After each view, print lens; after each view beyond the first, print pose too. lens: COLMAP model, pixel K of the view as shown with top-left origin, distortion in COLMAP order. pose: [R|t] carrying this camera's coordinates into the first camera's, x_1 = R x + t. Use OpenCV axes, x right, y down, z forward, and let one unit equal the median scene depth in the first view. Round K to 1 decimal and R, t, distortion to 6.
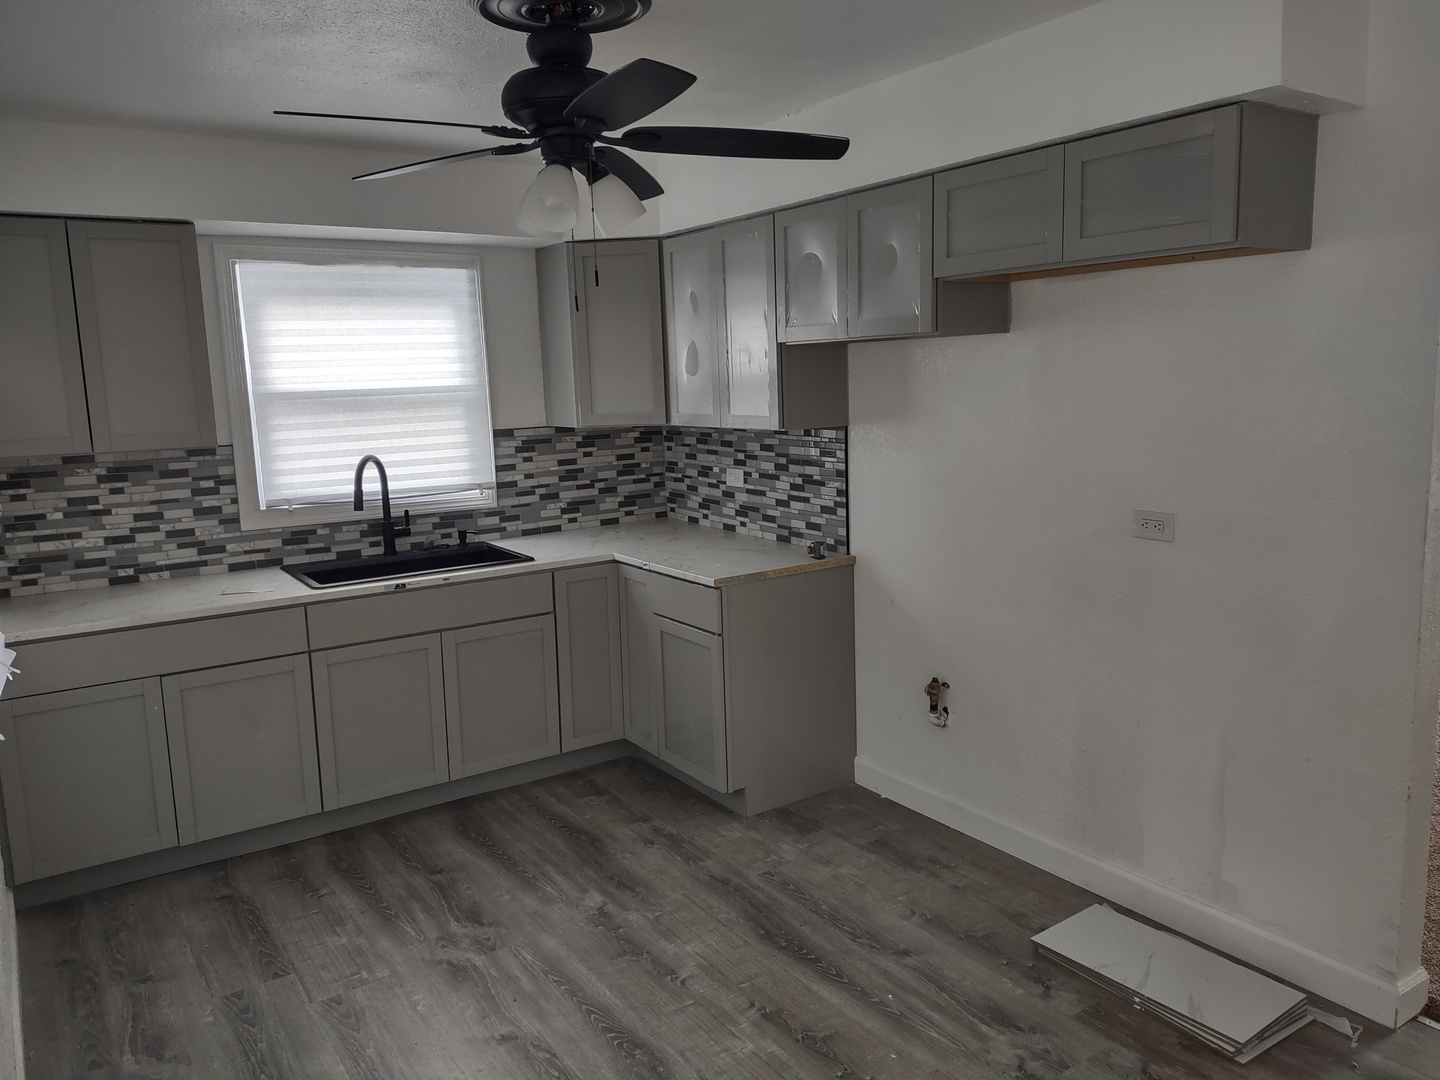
lens RADIAL K [[1088.1, 0, 720.0], [0, 1088.1, 540.0], [0, 0, 1]] dist [0.121689, -0.124317]
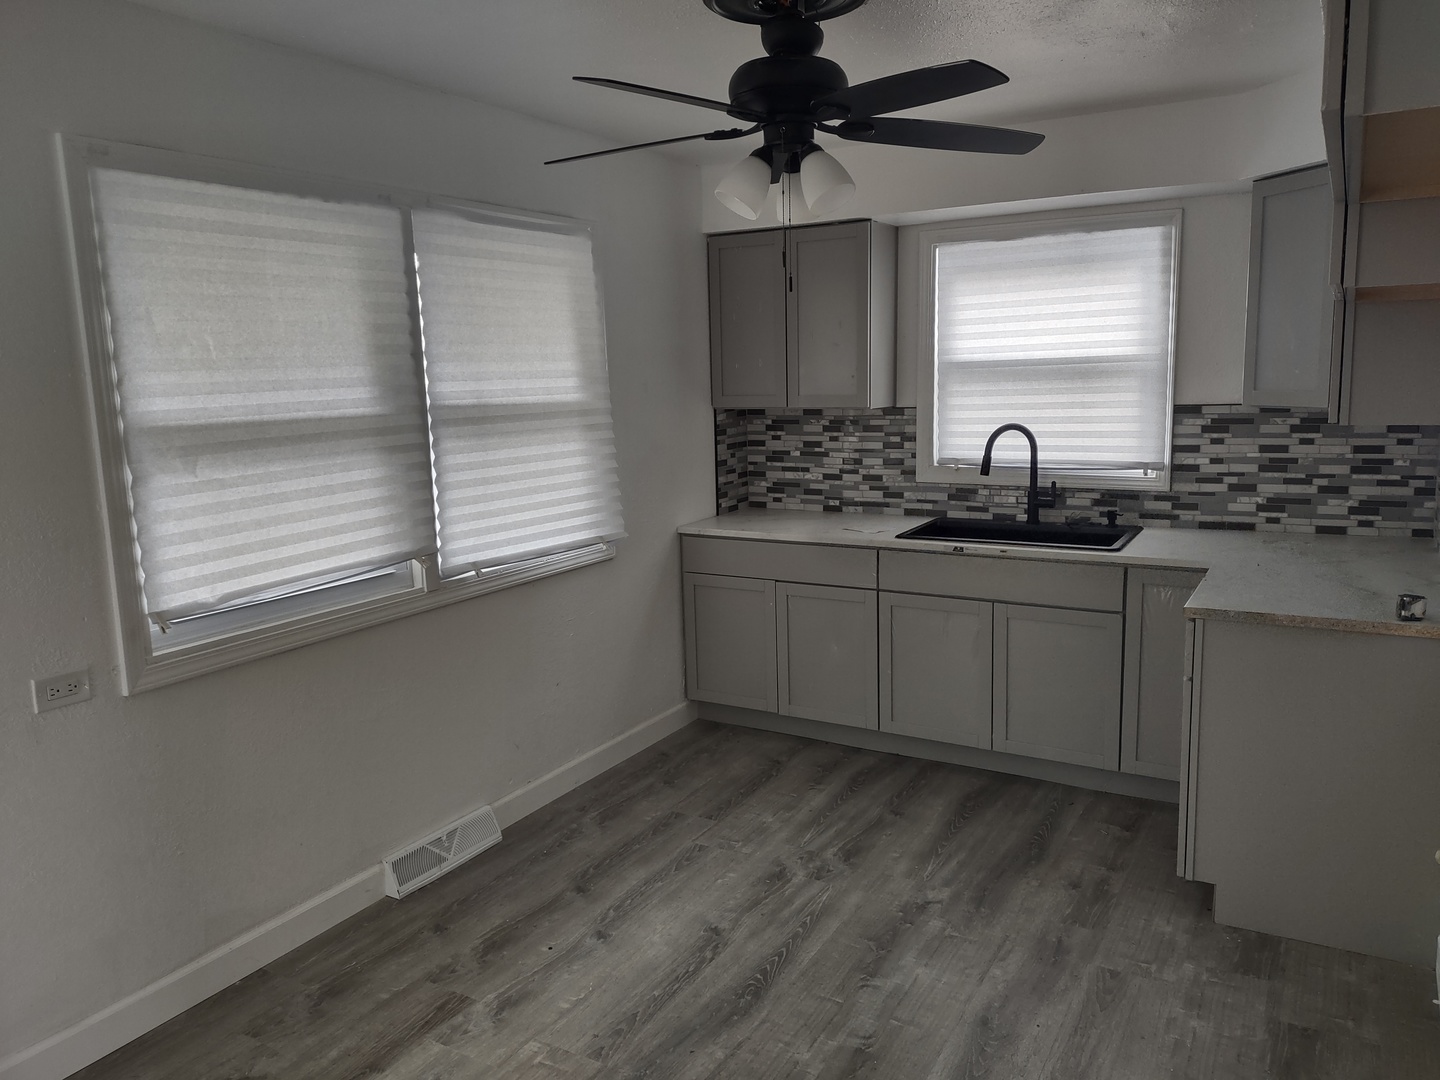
lens RADIAL K [[1088.1, 0, 720.0], [0, 1088.1, 540.0], [0, 0, 1]] dist [0.121689, -0.124317]
pose [[0.440779, 0.163493, -0.882601, 0.501189], [-0.131239, 0.984444, 0.116817, -0.055776], [0.887970, 0.064342, 0.455379, 0.305738]]
